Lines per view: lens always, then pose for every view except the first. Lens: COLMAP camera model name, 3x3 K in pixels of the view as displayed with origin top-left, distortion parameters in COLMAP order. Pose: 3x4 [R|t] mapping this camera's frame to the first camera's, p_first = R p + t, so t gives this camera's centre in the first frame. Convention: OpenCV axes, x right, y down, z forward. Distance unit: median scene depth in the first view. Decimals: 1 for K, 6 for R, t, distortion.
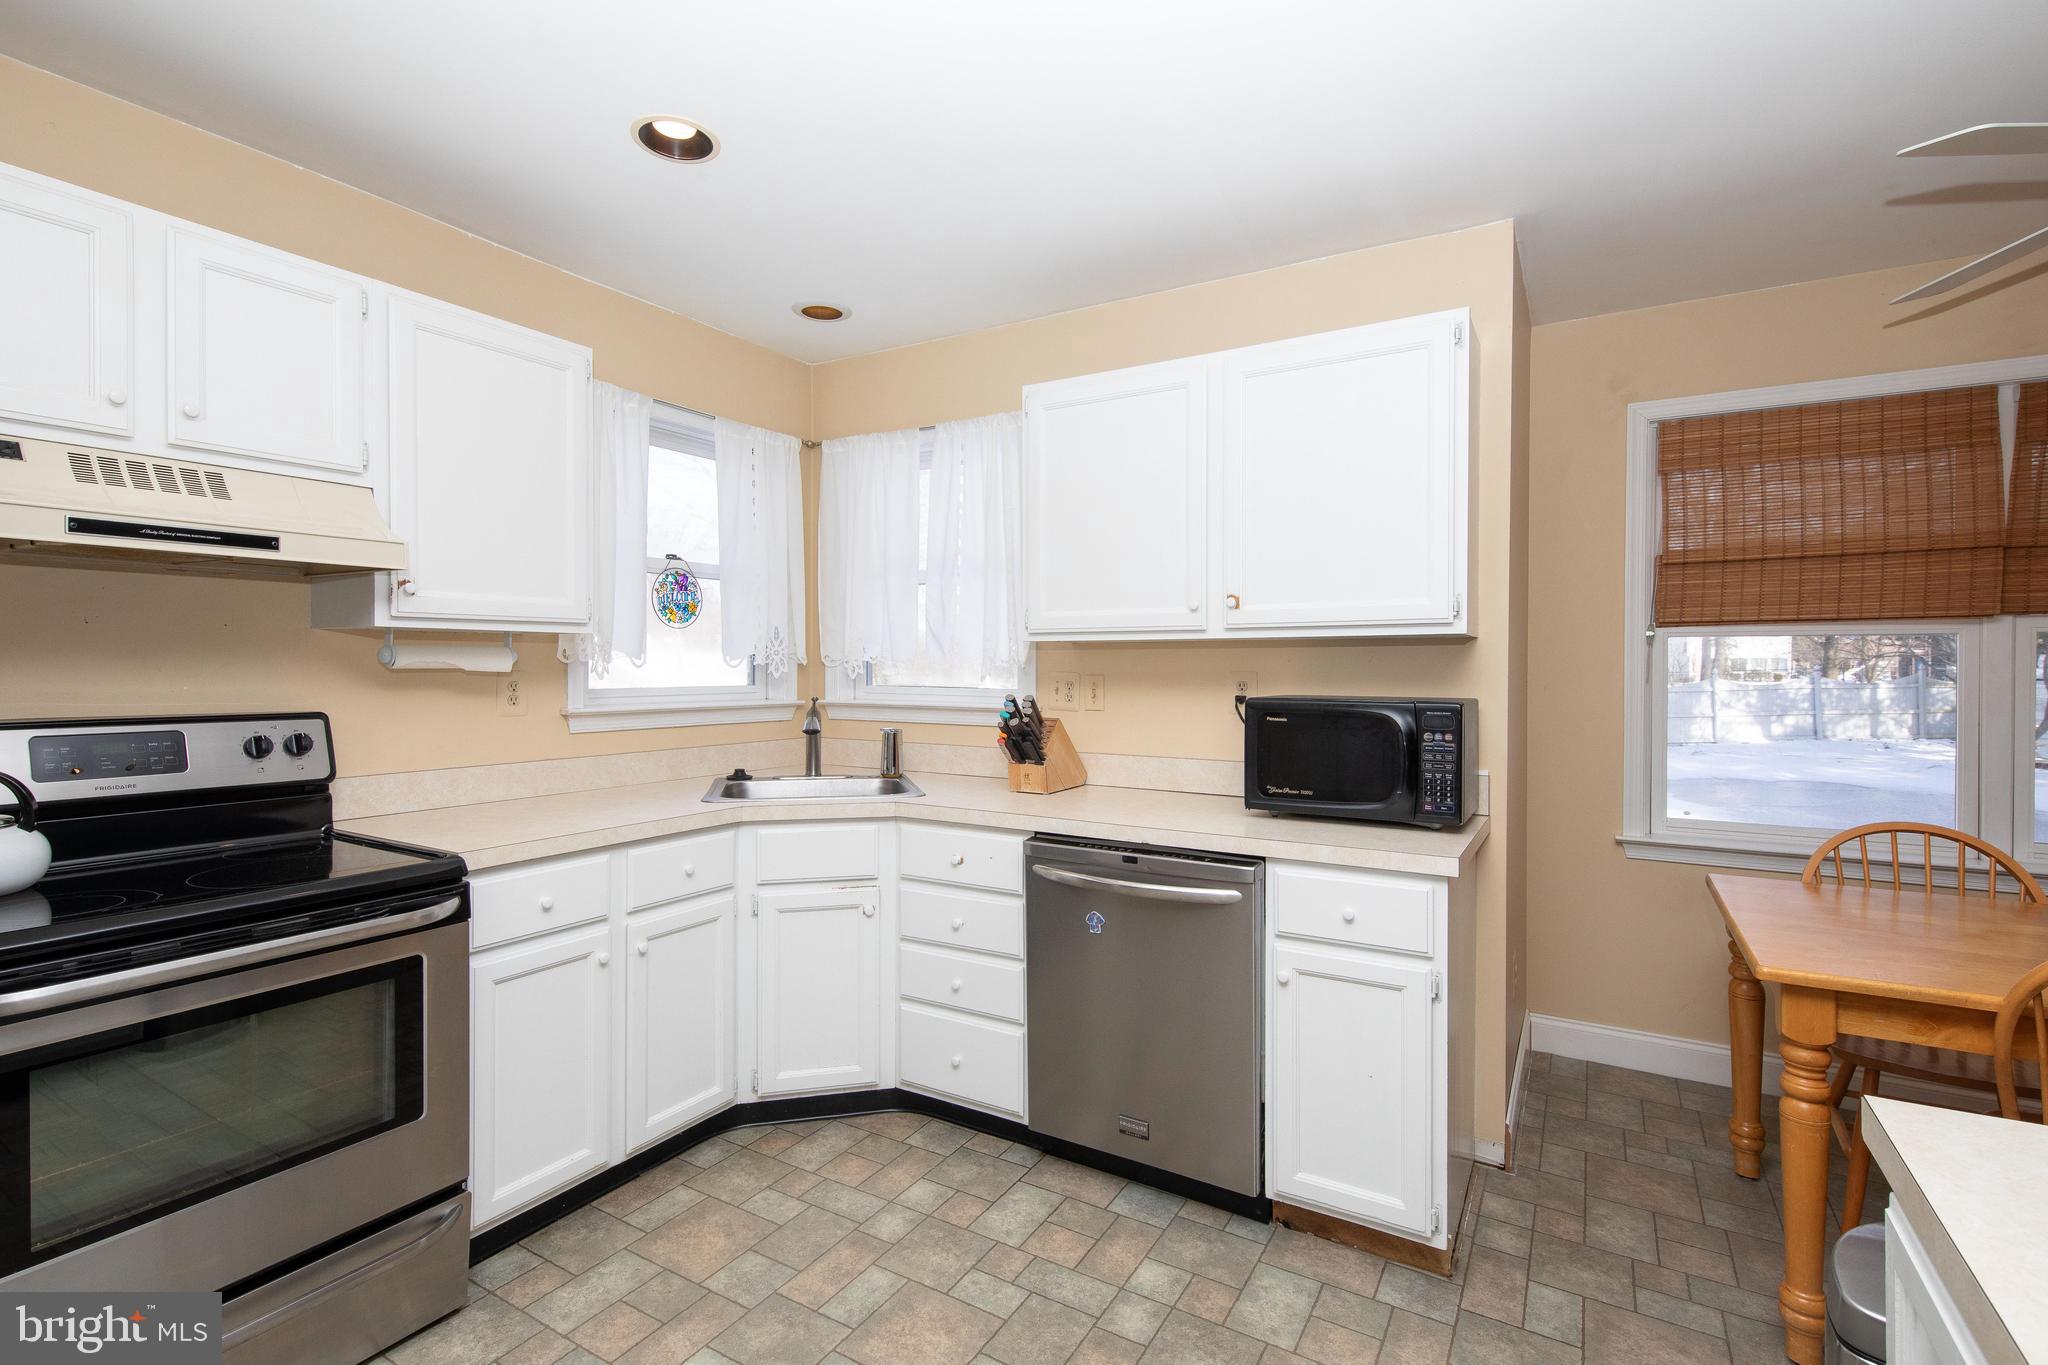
lens RADIAL K [[952.9, 0, 1030.4], [0, 952.9, 674.3], [0, 0, 1]] dist [0.004412, 0.000152]
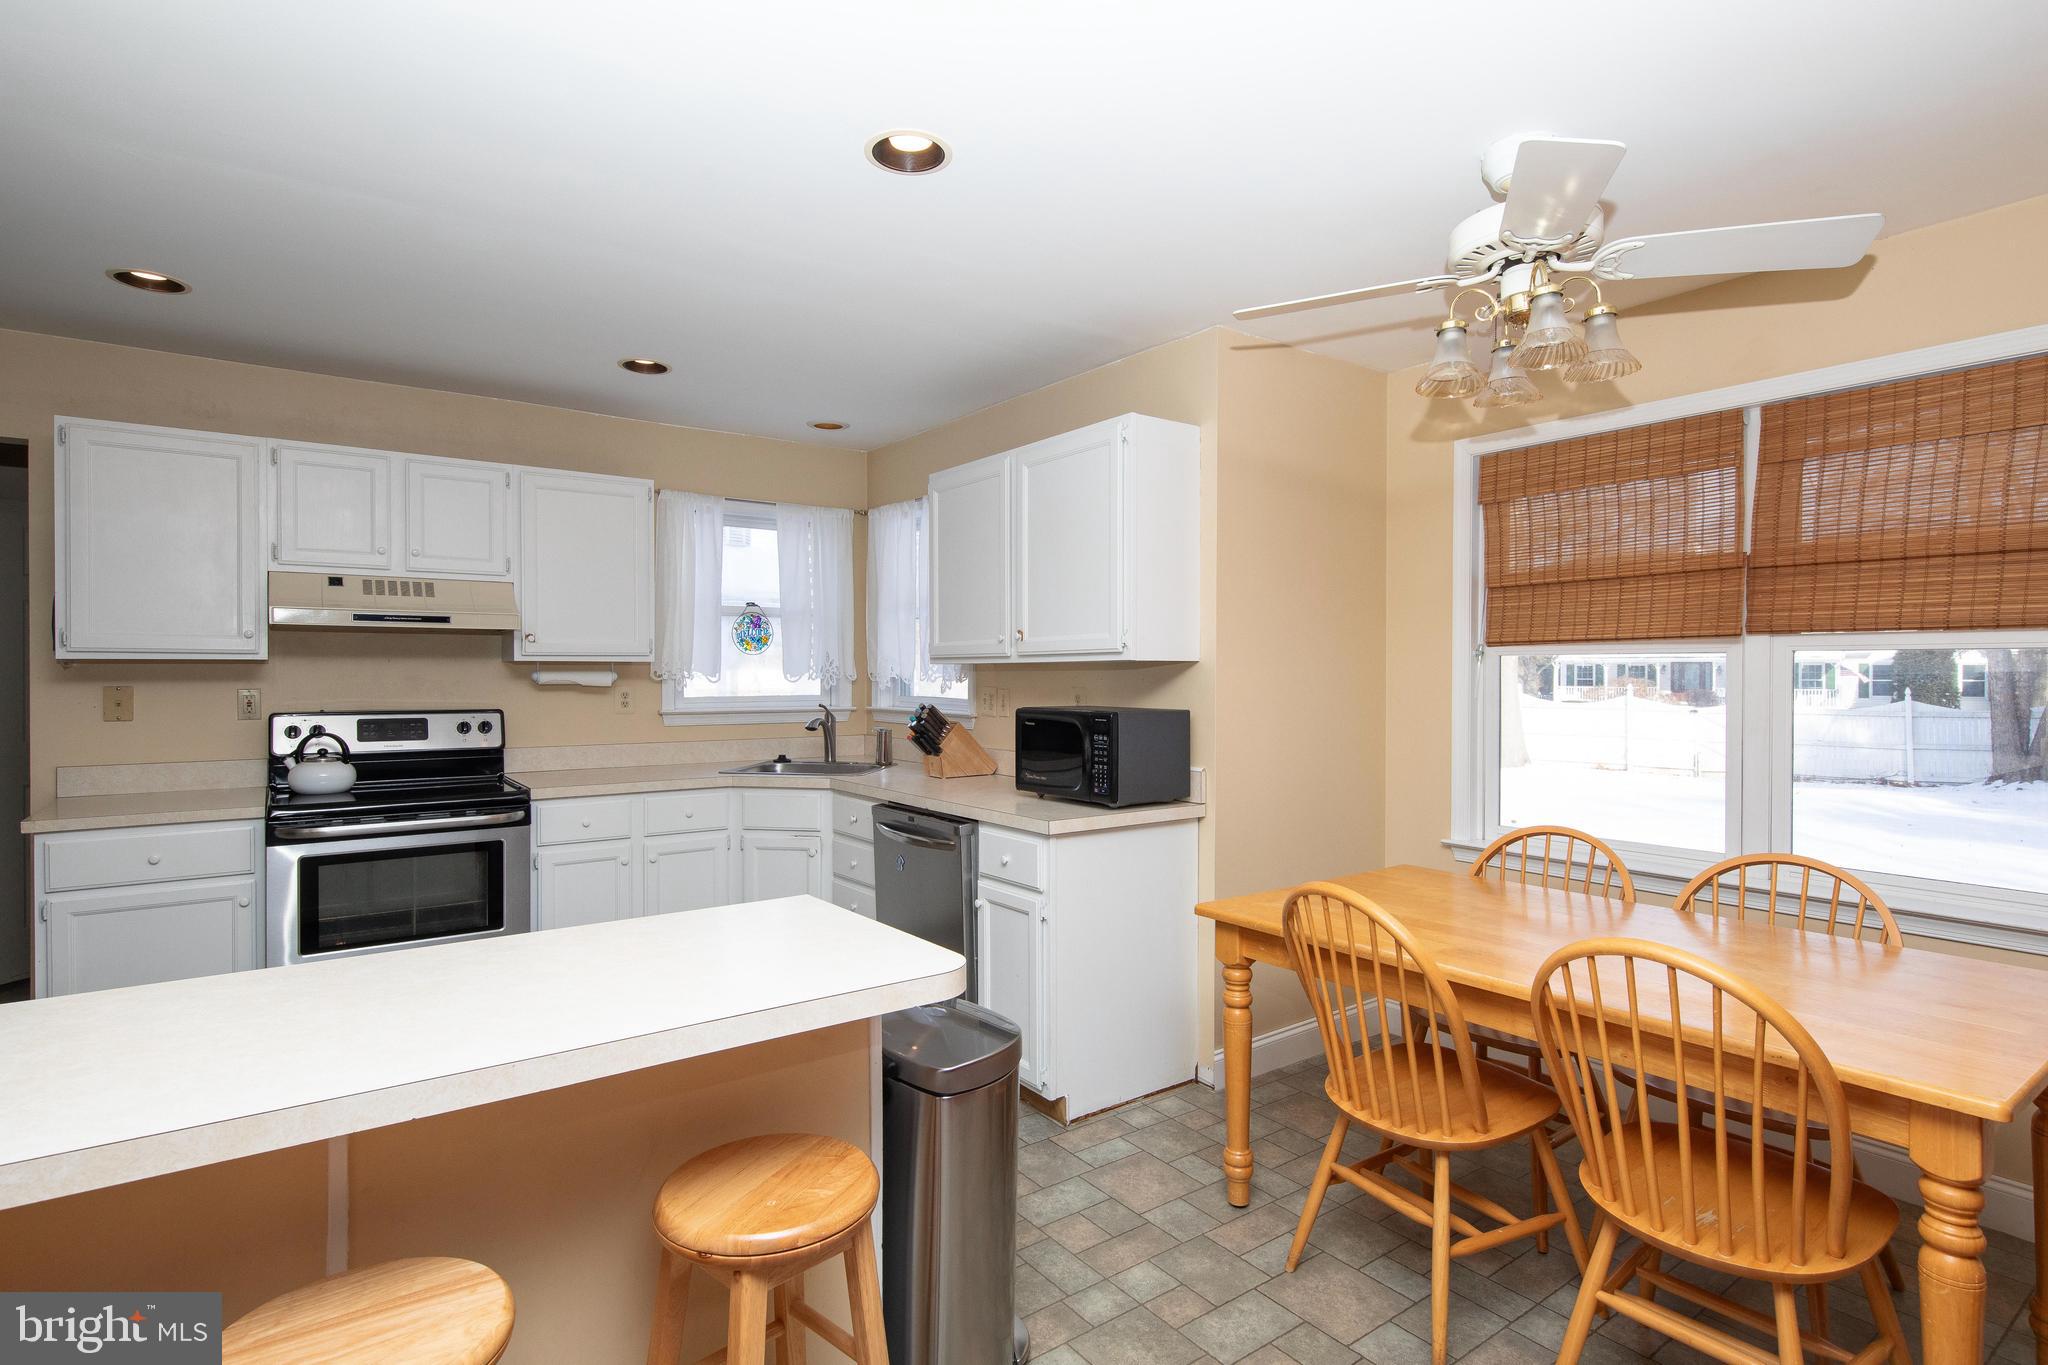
lens RADIAL K [[1018.5, 0, 1024.0], [0, 1018.5, 682.5], [0, 0, 1]] dist [0.002787, 0.000311]
pose [[0.921566, 0.002089, -0.388216, 0.804201], [-0.002153, 0.999998, 0.000272, -0.010919], [0.388215, 0.000585, 0.921569, -0.326620]]
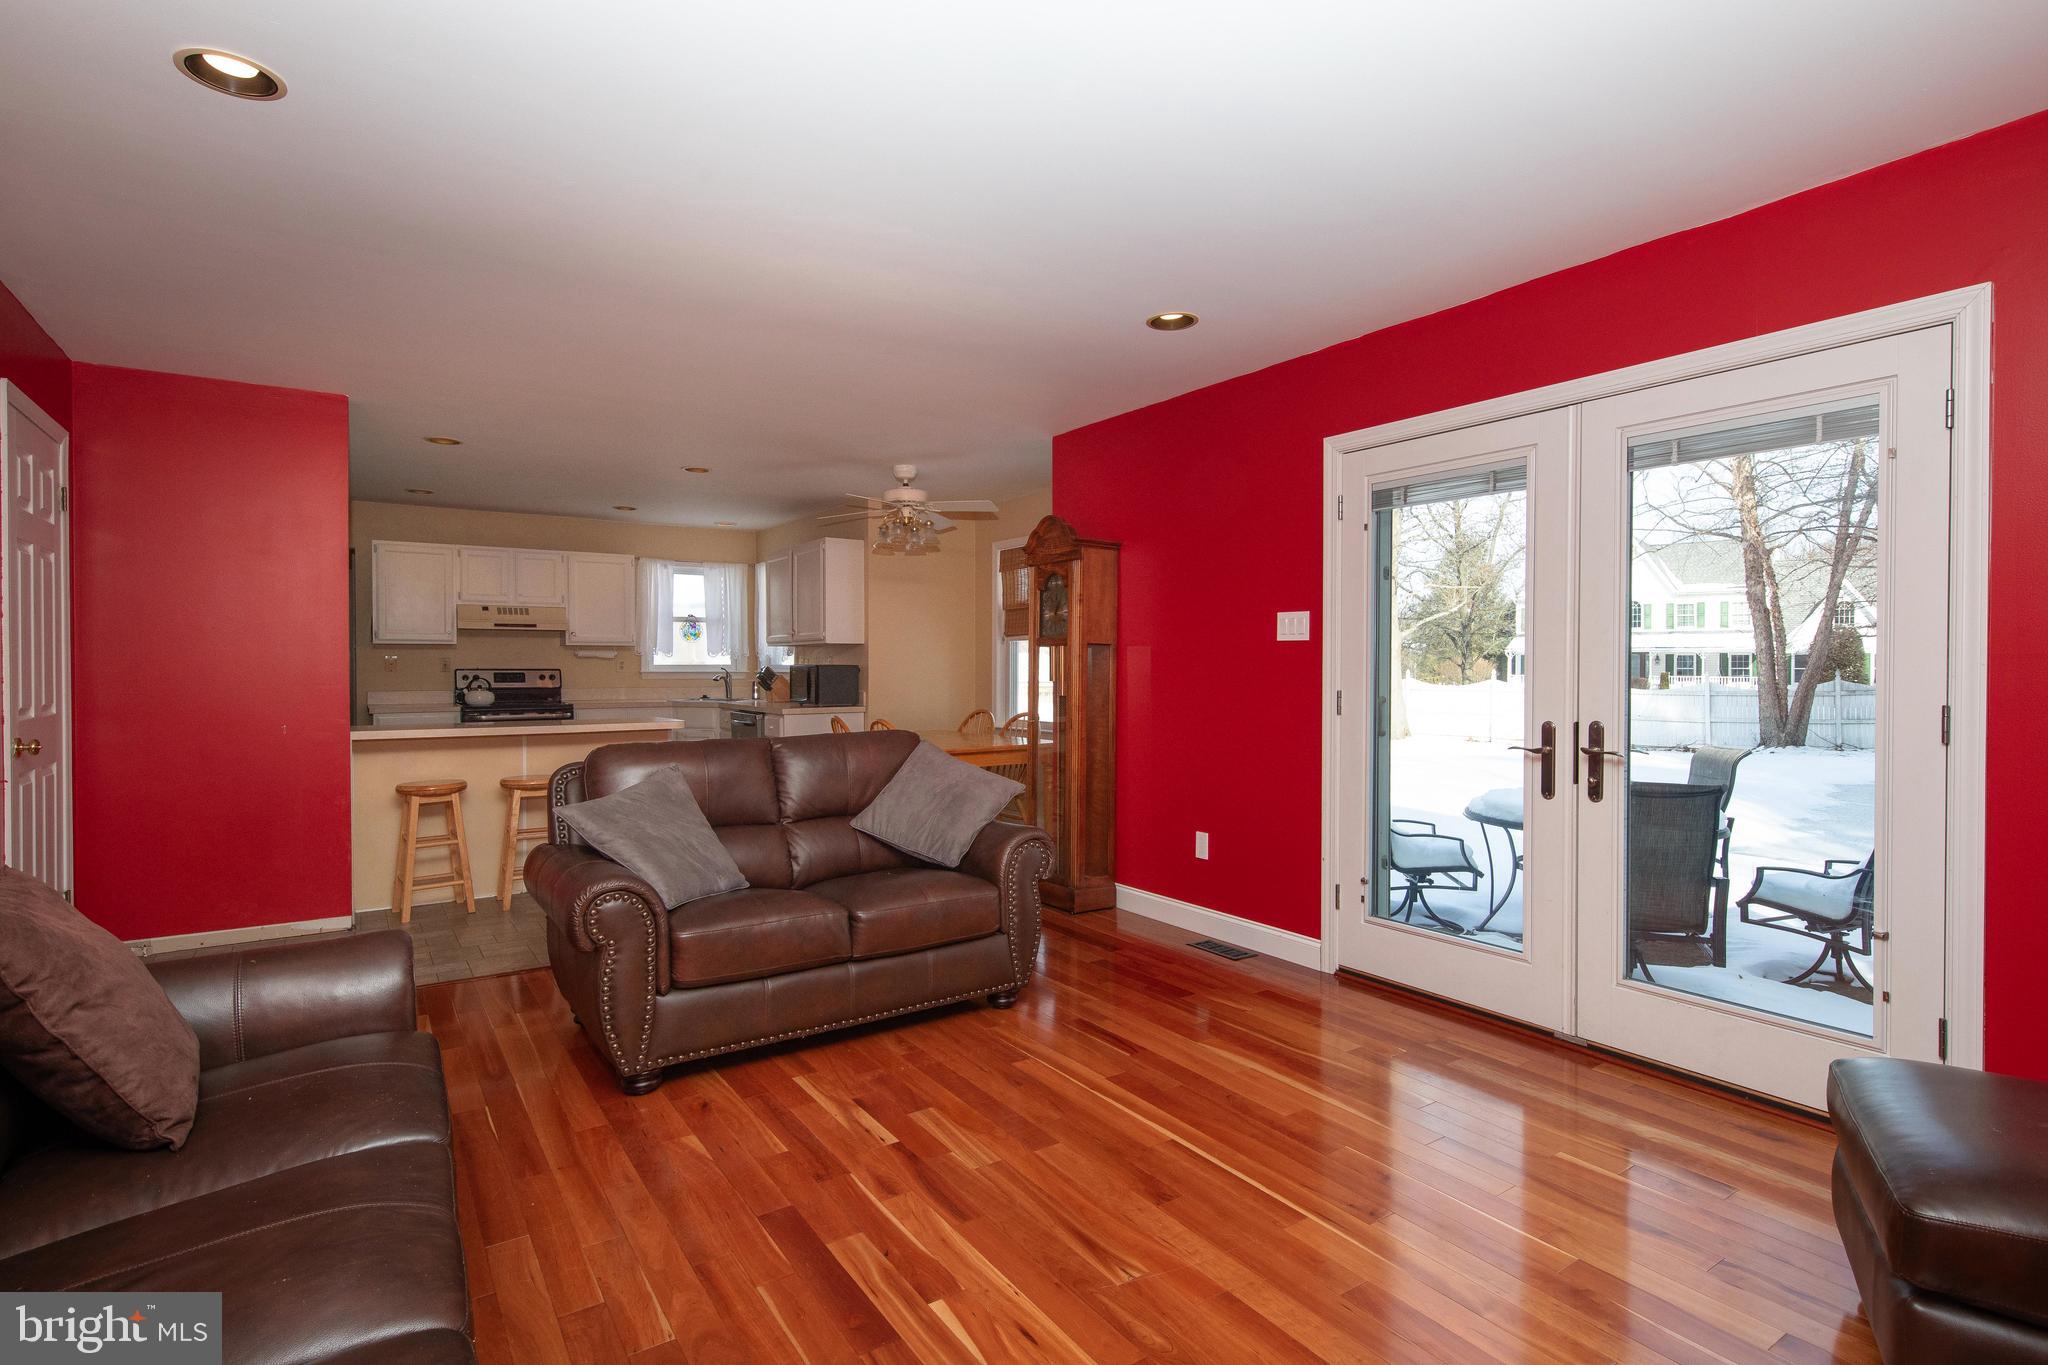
lens RADIAL K [[988.0, 0, 1028.4], [0, 988.0, 679.0], [0, 0, 1]] dist [0.001072, 0.000466]
pose [[0.911689, 0.002108, -0.410876, 2.205366], [-0.000251, 0.999990, 0.004575, 0.055303], [0.410882, -0.004068, 0.911680, -1.533217]]
